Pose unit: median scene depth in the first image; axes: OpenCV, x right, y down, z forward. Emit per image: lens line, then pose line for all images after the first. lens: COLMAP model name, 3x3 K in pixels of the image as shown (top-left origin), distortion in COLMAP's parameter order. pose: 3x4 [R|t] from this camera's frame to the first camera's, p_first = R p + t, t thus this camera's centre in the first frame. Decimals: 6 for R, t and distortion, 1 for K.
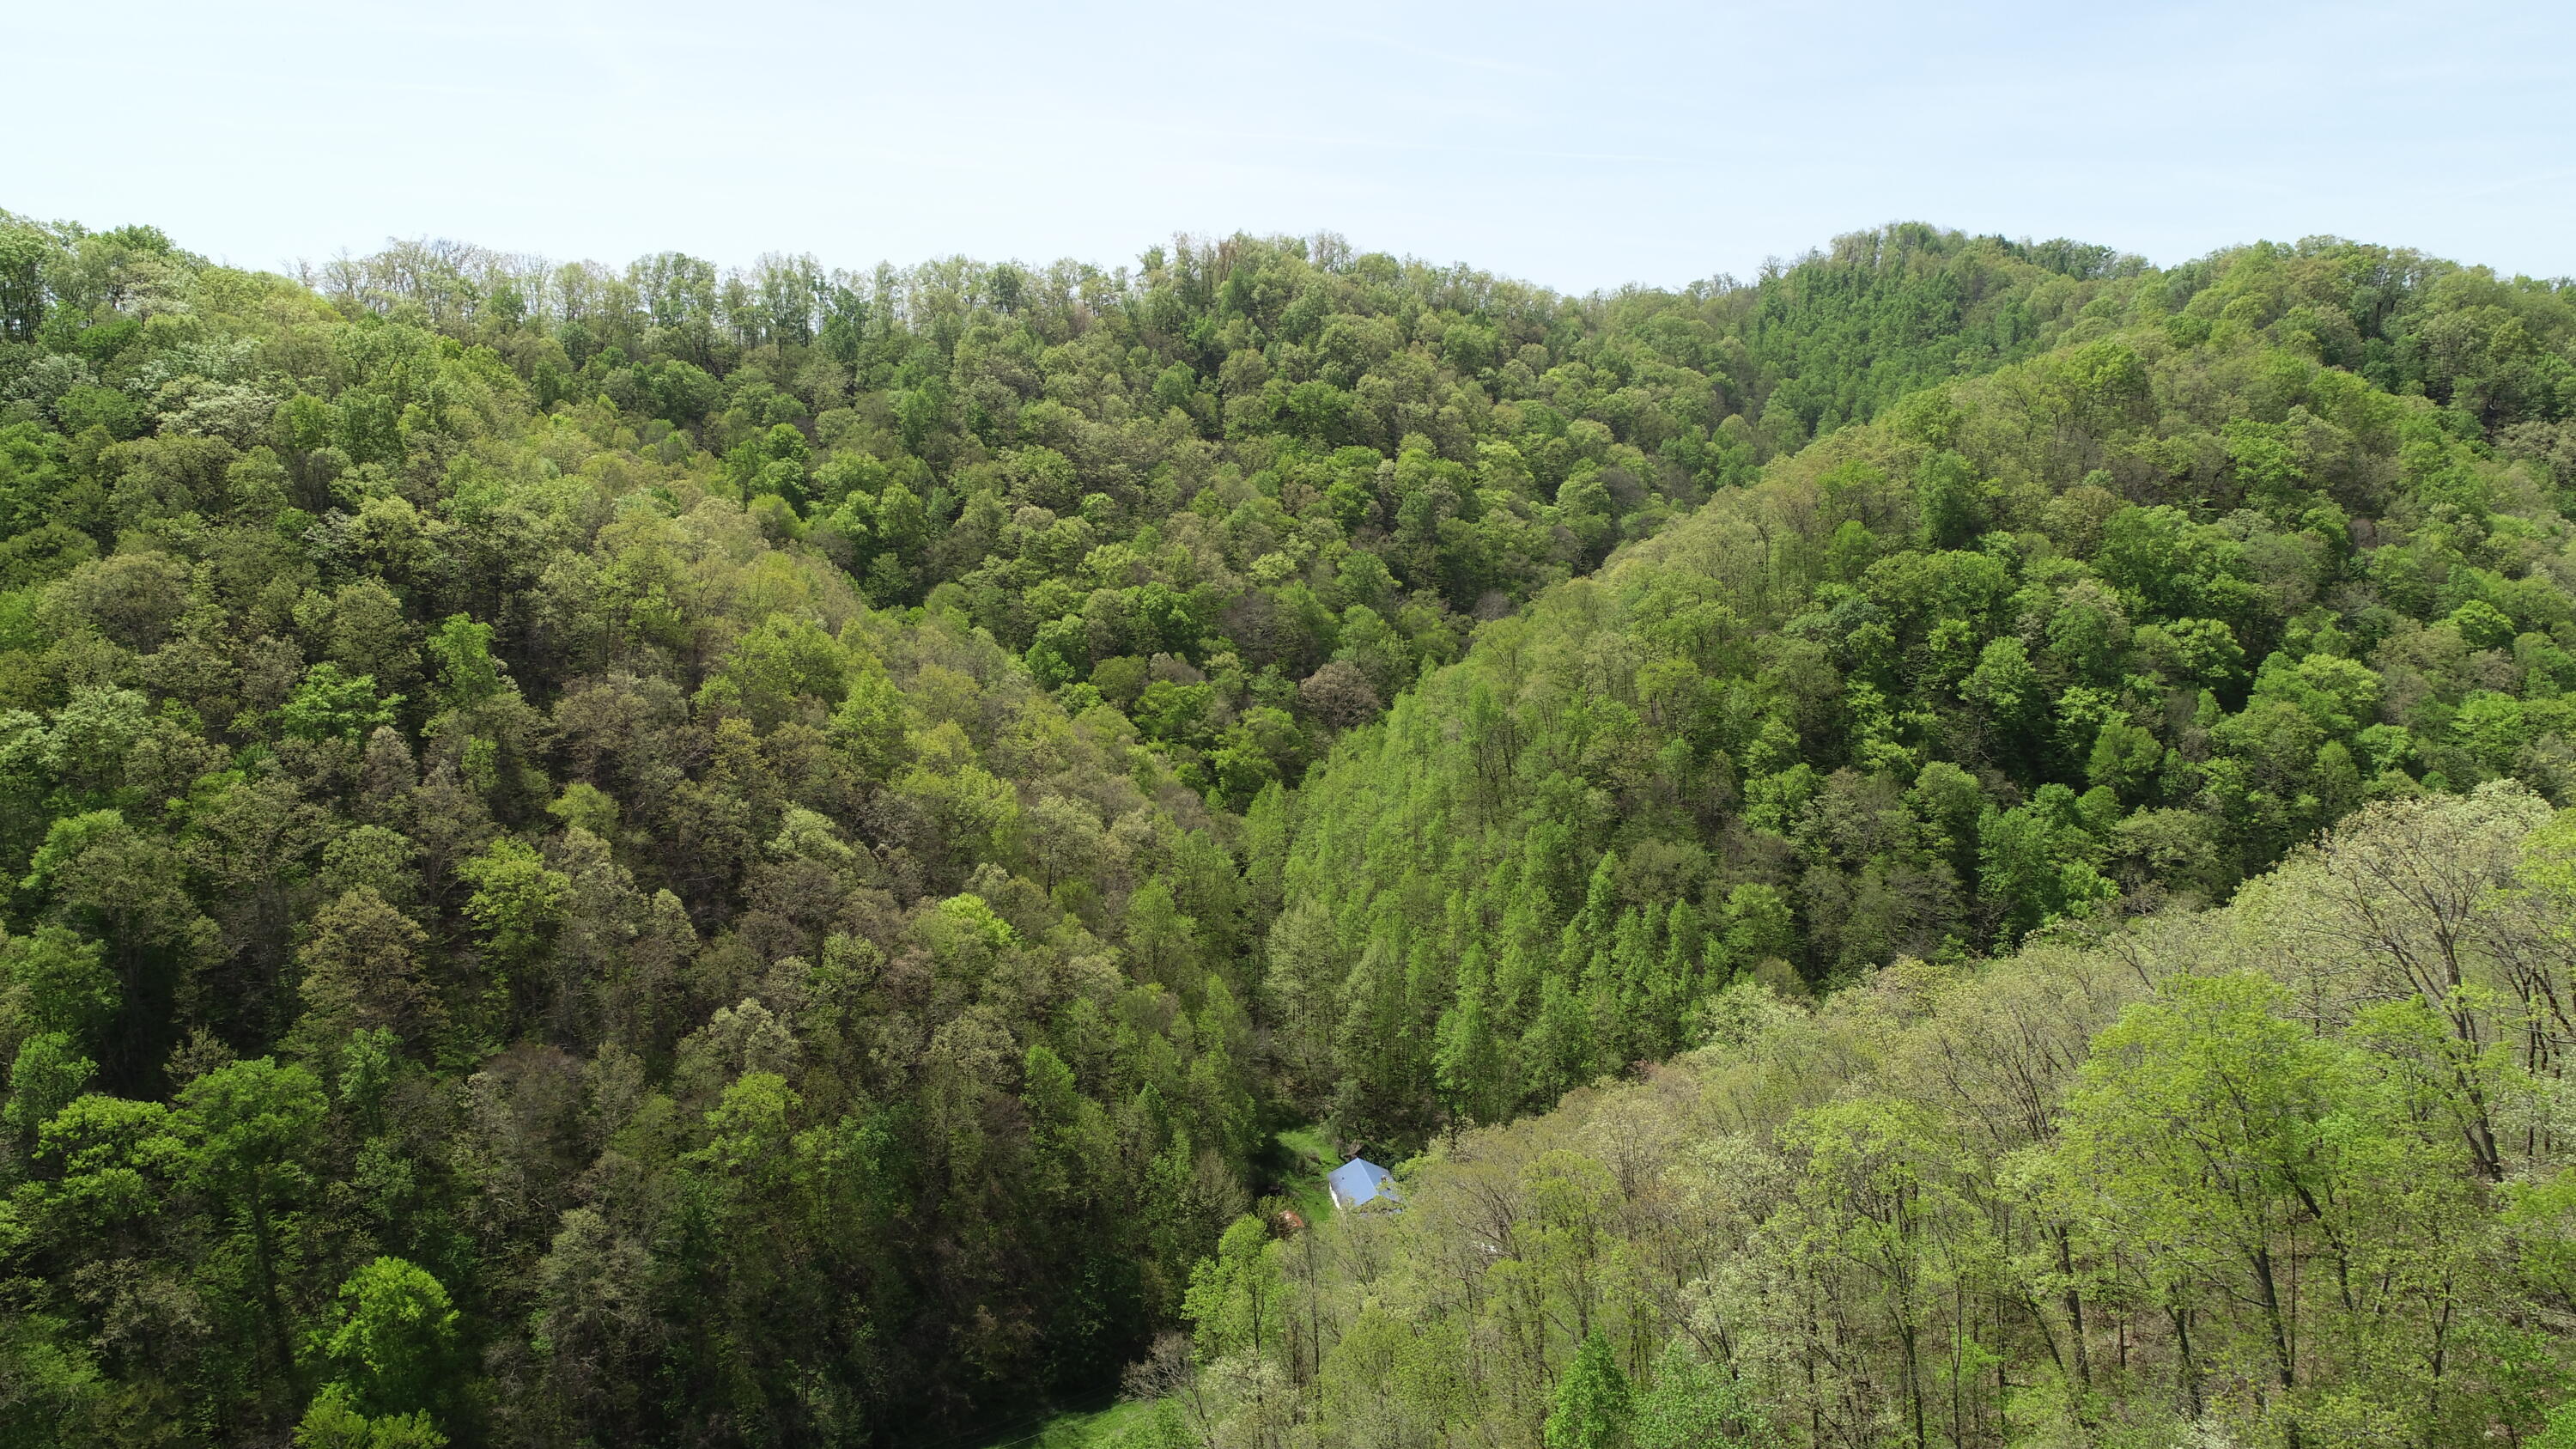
lens RADIAL K [[1734.4, 0, 1288.0], [0, 1734.4, 724.5], [0, 0, 1]] dist [0.000881, 0.001442]
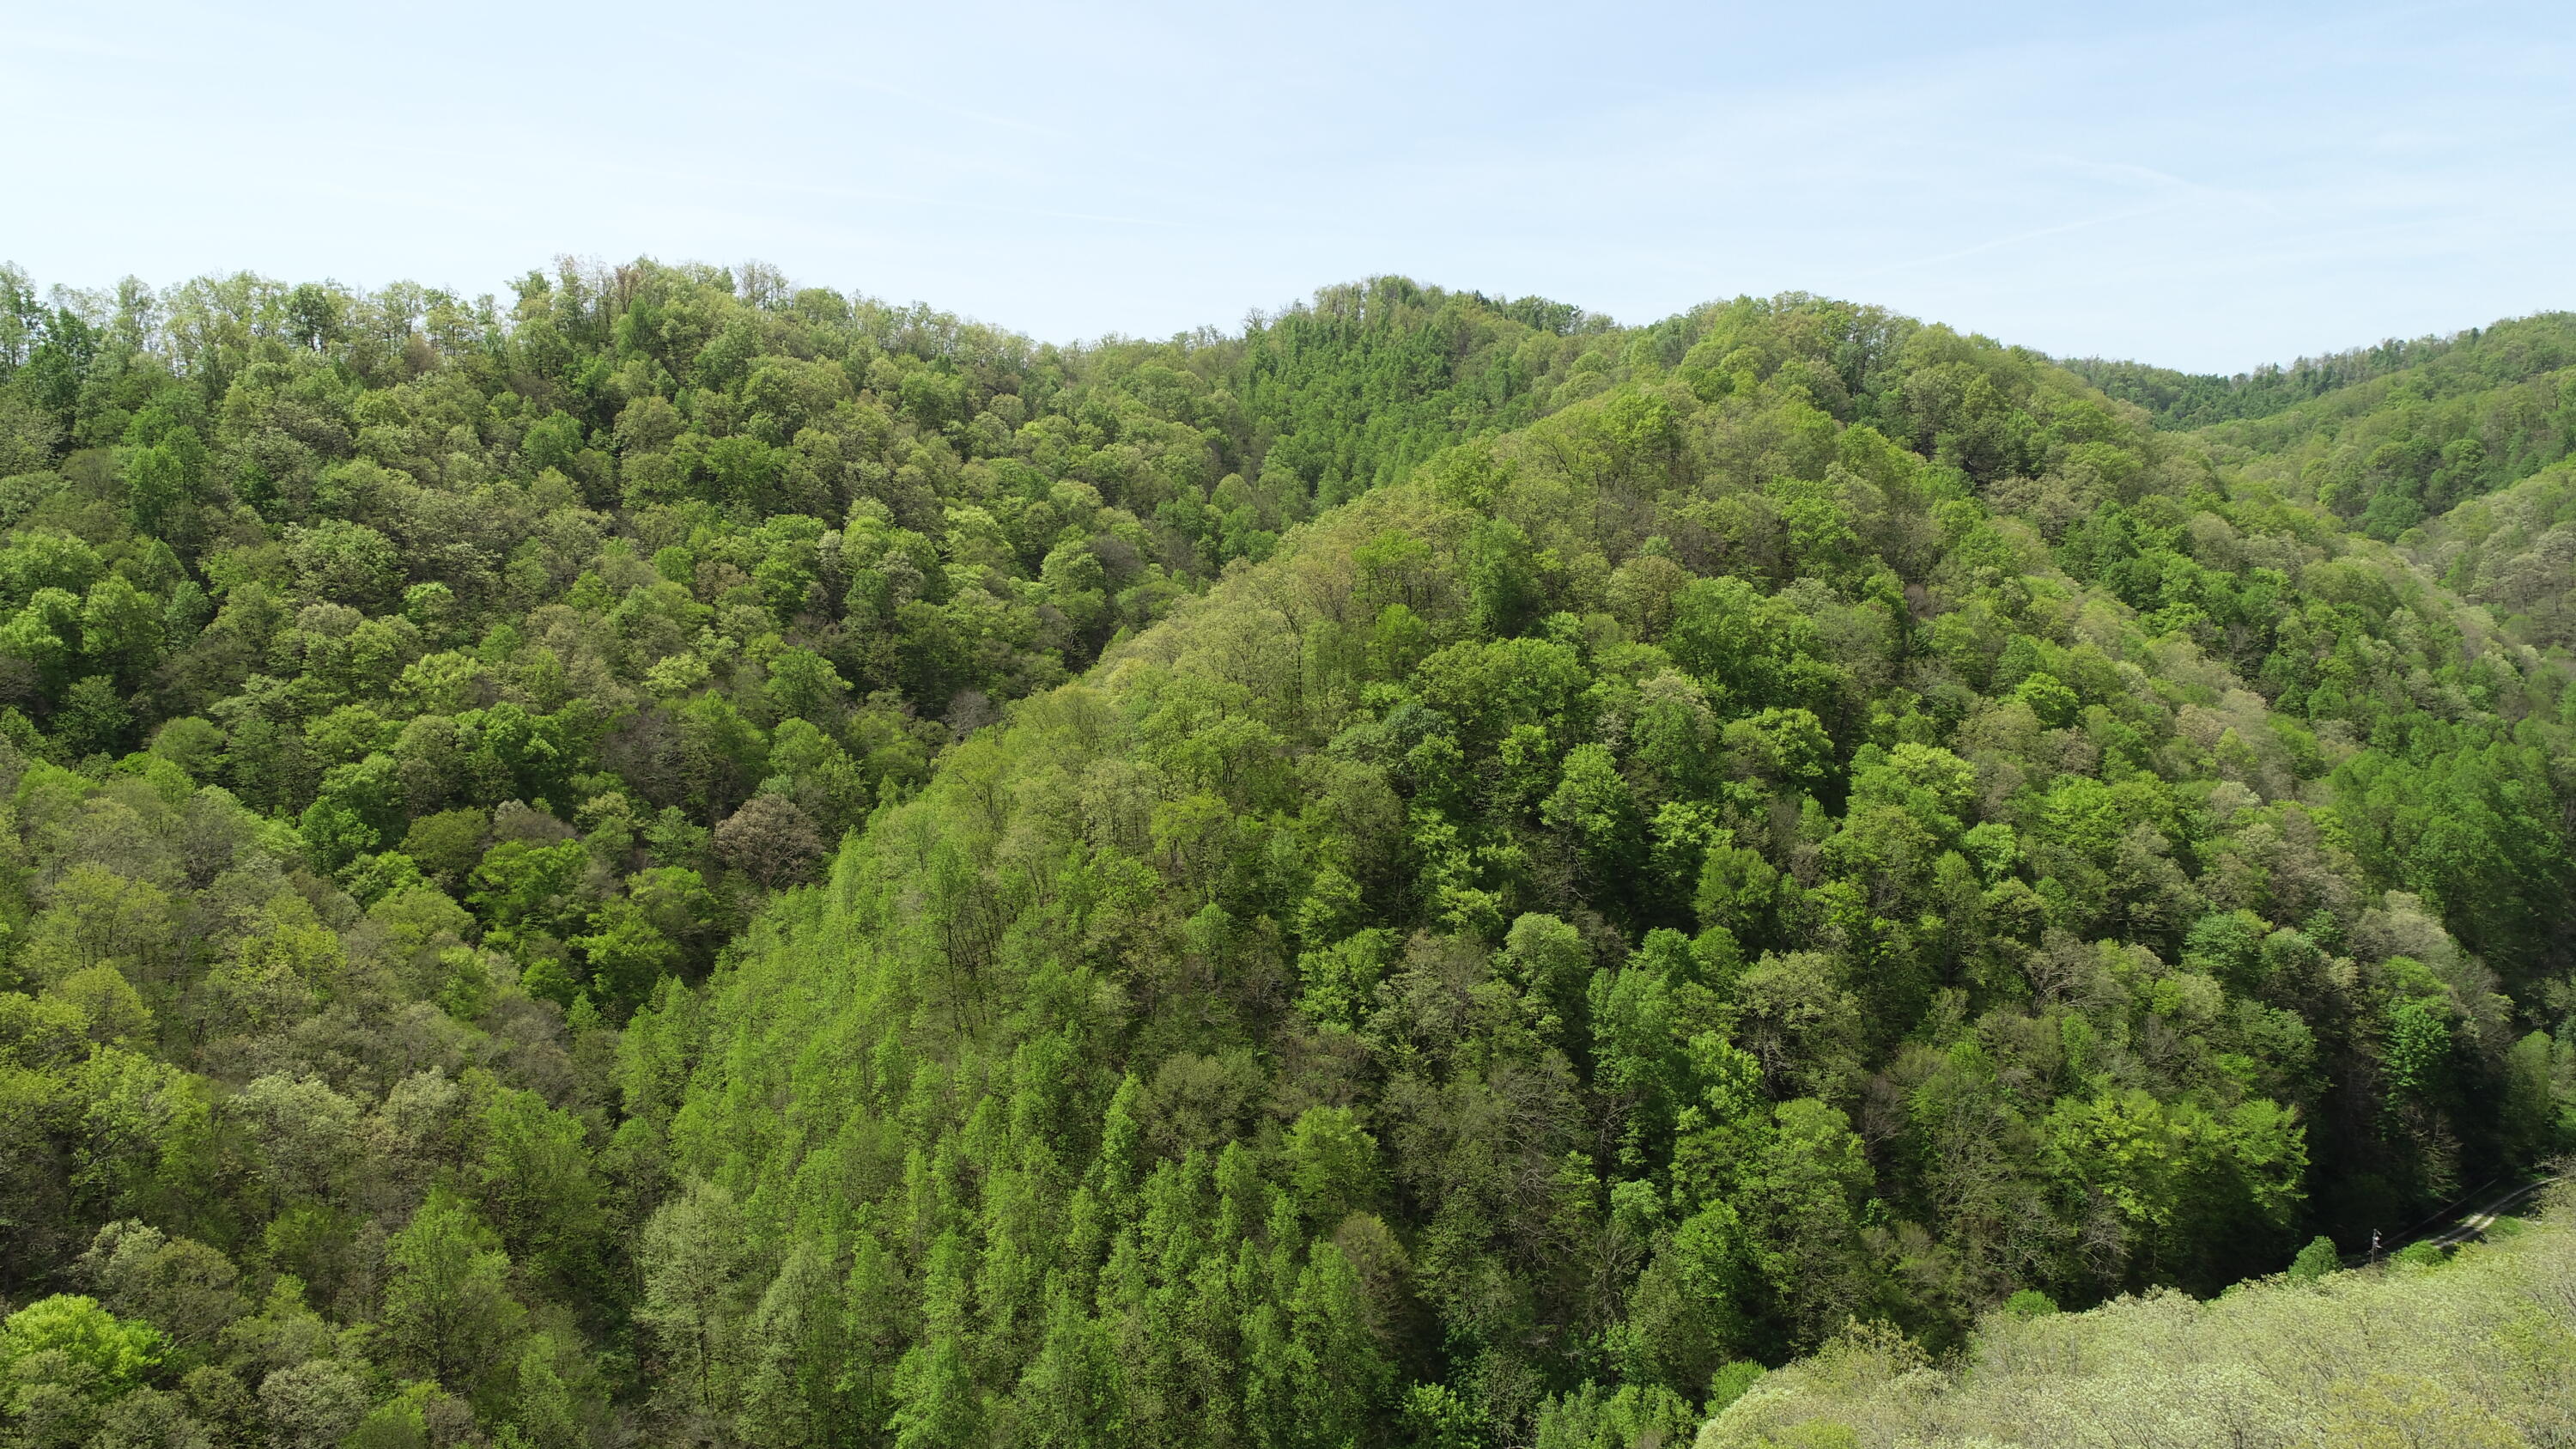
lens RADIAL K [[1728.3, 0, 1288.0], [0, 1728.3, 724.5], [0, 0, 1]] dist [0.003128, -0.000654]
pose [[0.958283, -0.045841, 0.282120, 0.036433], [0.054783, 0.998213, -0.023887, -0.037415], [-0.280521, 0.038346, 0.959082, 0.198482]]
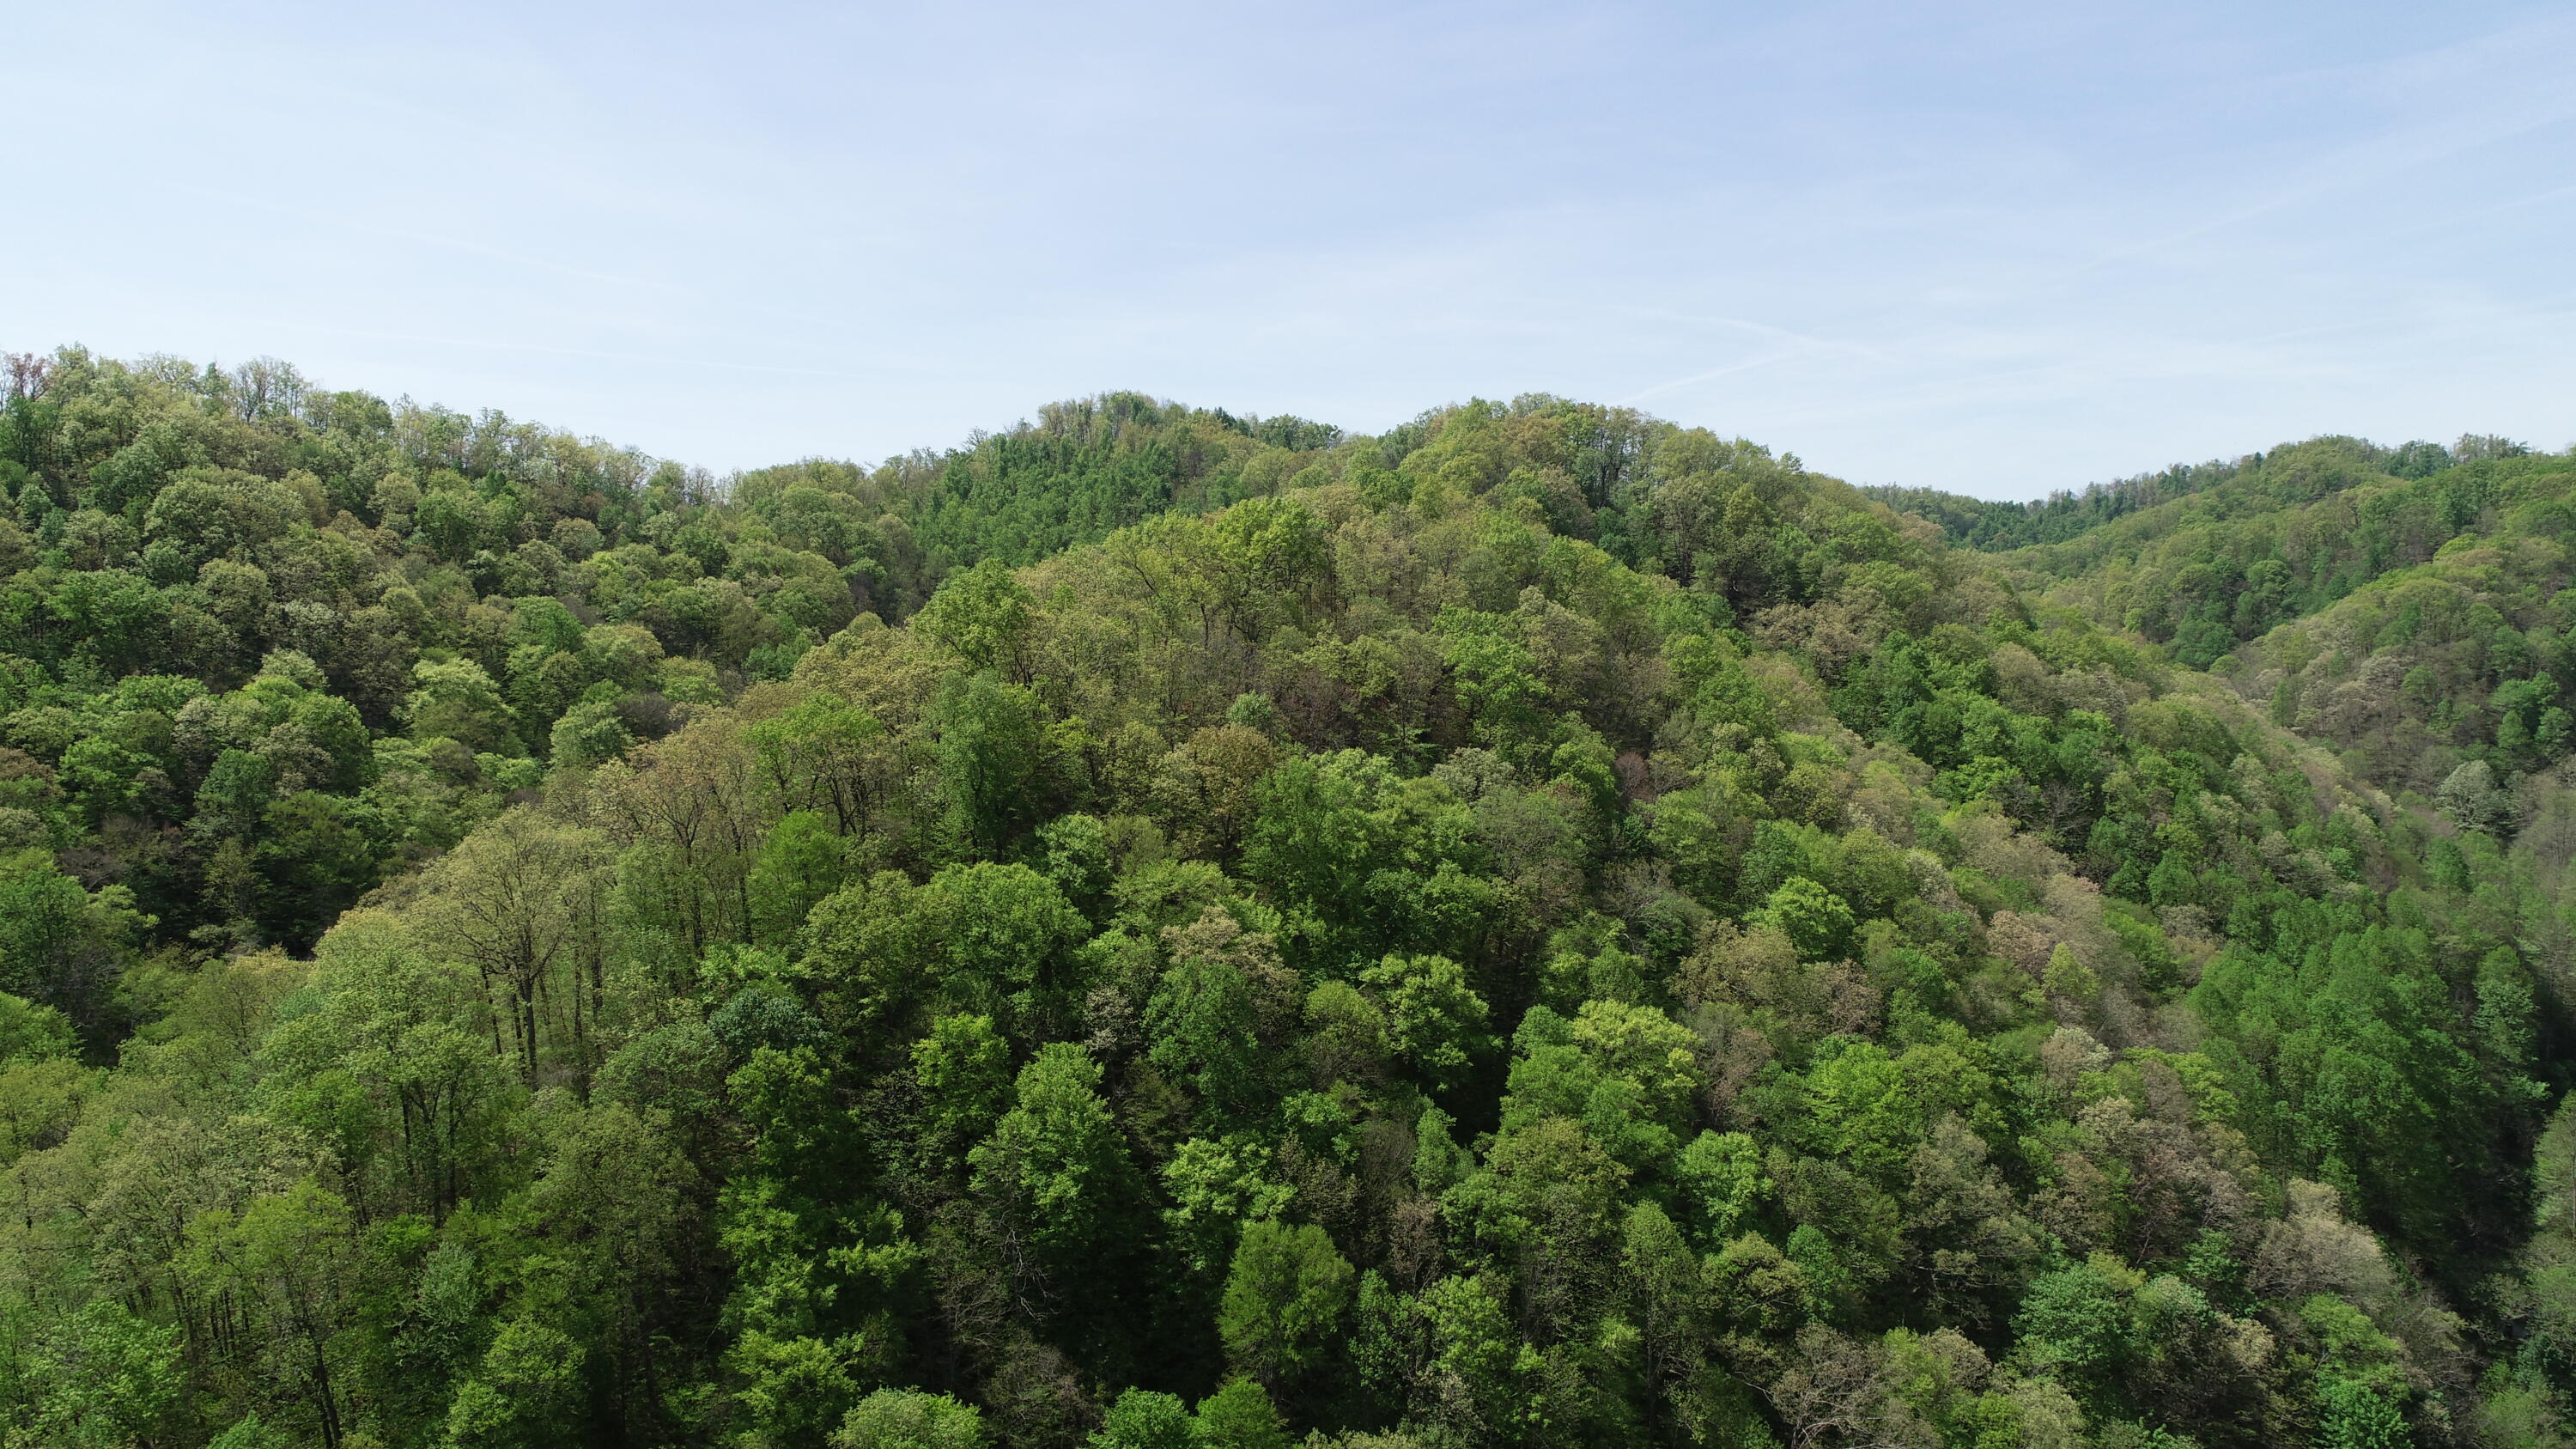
lens RADIAL K [[1728.3, 0, 1288.0], [0, 1728.3, 724.5], [0, 0, 1]] dist [0.003128, -0.000654]
pose [[0.928552, -0.041057, 0.368925, 0.230055], [0.082156, 0.991948, -0.096387, -0.069010], [-0.361996, 0.119810, 0.924448, 0.394286]]
